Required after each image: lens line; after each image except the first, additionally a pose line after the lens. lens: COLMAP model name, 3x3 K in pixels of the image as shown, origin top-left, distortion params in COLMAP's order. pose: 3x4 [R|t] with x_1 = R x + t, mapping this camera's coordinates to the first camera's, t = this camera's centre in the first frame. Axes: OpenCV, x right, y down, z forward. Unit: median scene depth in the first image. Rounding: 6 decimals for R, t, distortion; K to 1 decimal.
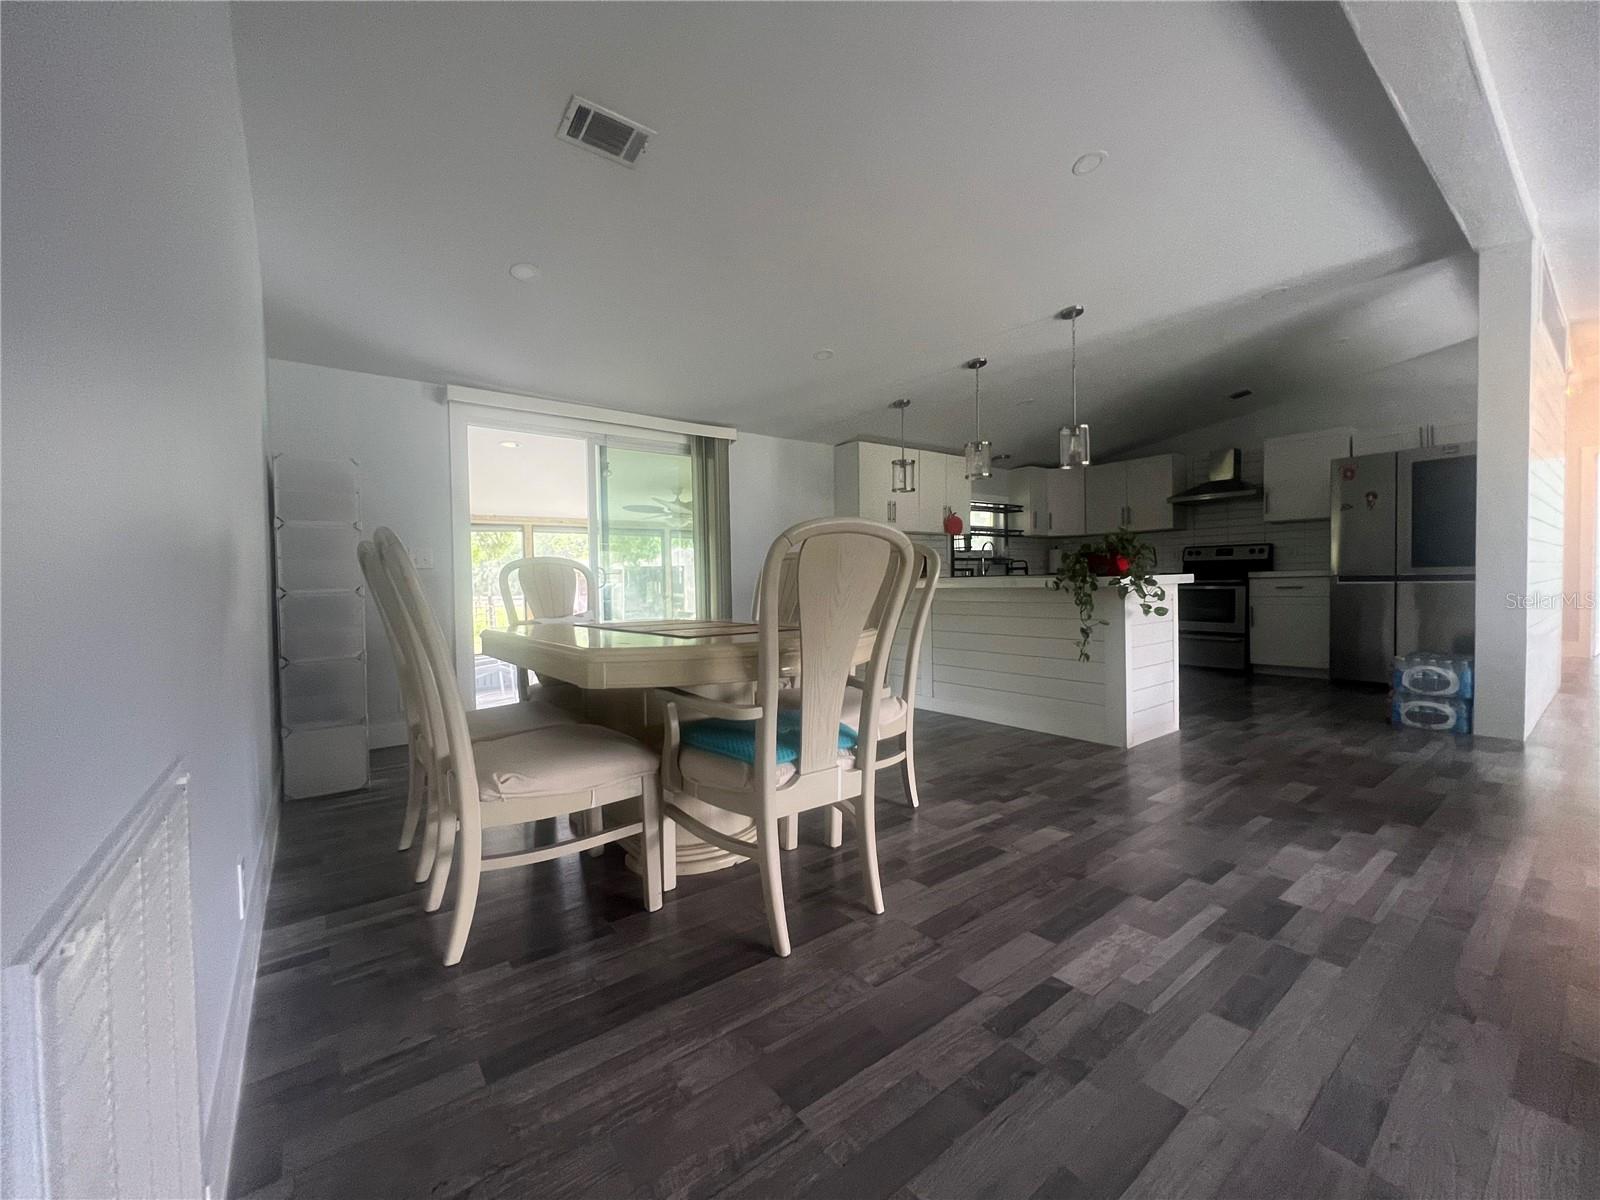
lens RADIAL K [[643.2, 0, 800.0], [0, 643.2, 600.0], [0, 0, 1]] dist [0.003528, -0.000182]
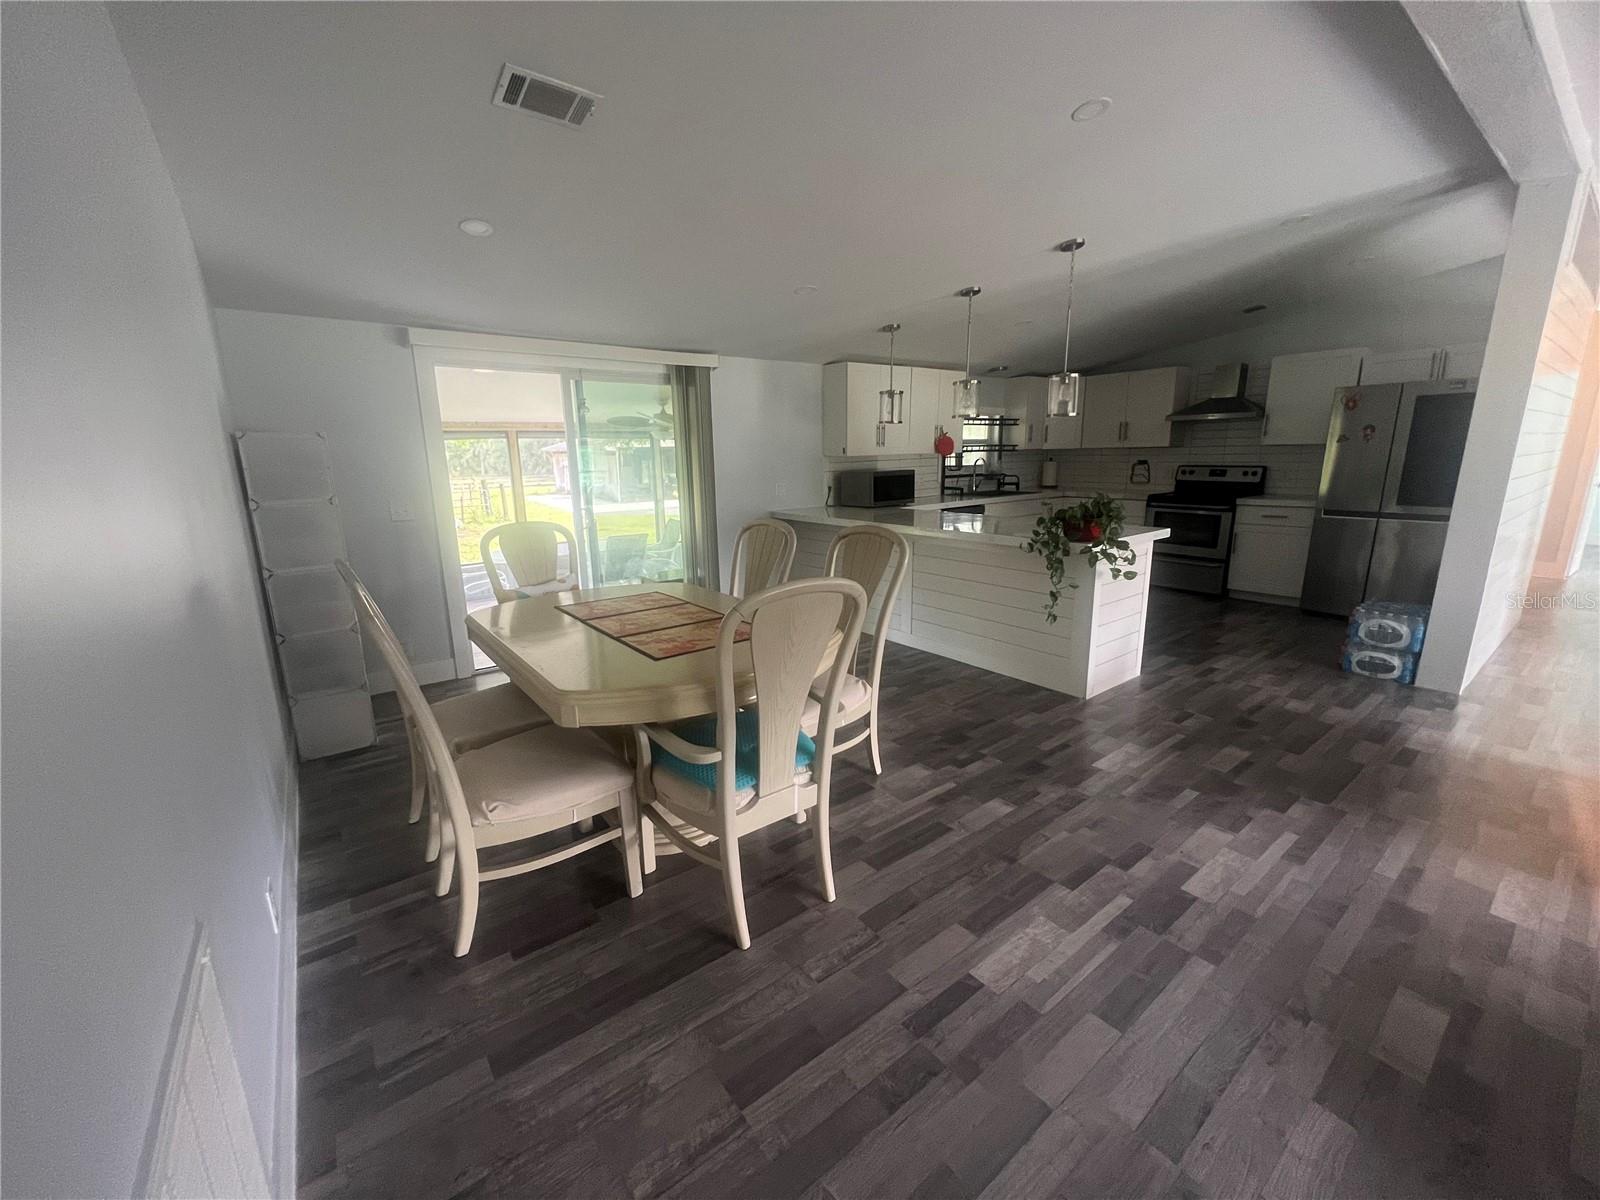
lens RADIAL K [[643.2, 0, 800.0], [0, 643.2, 600.0], [0, 0, 1]] dist [0.003528, -0.000182]
pose [[0.999998, 0.002112, 0.000178, 0.054187], [-0.002106, 0.980673, 0.195641, -0.217209], [0.000239, -0.195641, 0.980675, -0.018497]]
